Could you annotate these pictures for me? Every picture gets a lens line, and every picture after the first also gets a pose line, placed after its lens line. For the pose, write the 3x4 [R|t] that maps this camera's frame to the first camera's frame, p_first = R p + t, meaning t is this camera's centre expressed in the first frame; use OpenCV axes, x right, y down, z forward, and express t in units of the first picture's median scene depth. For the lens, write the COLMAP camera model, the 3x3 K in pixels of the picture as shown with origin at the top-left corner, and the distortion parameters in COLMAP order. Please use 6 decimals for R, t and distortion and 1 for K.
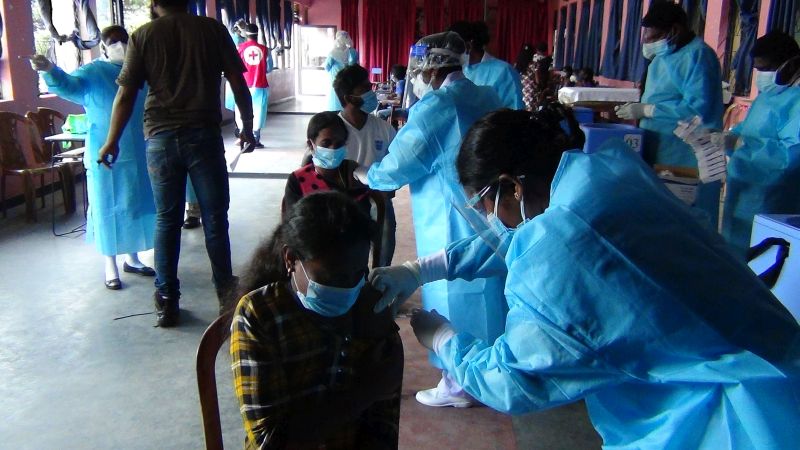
lens RADIAL K [[733.6, 0, 385.6], [0, 733.6, 224.1], [0, 0, 1]] dist [-0.049754, 0.082622]
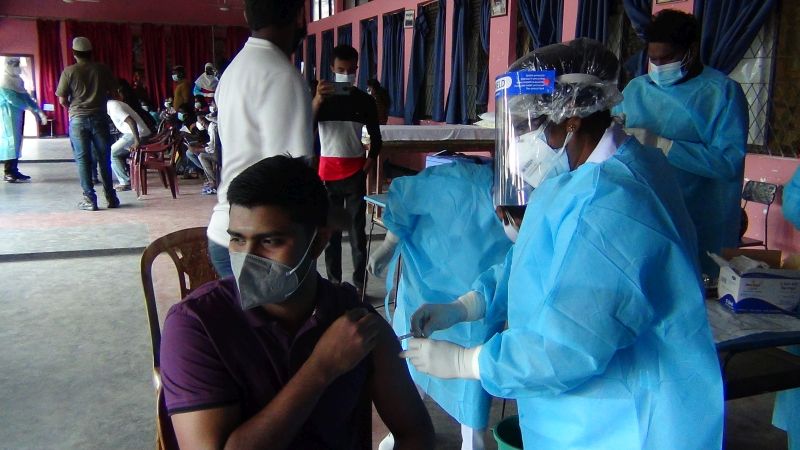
lens RADIAL K [[731.3, 0, 400.0], [0, 731.3, 225.0], [0, 0, 1]] dist [0.010004, -0.075238]
pose [[0.915890, -0.070419, 0.395204, -0.046447], [0.087689, 0.995814, -0.025784, -0.031093], [-0.391734, 0.058271, 0.918232, 0.136845]]
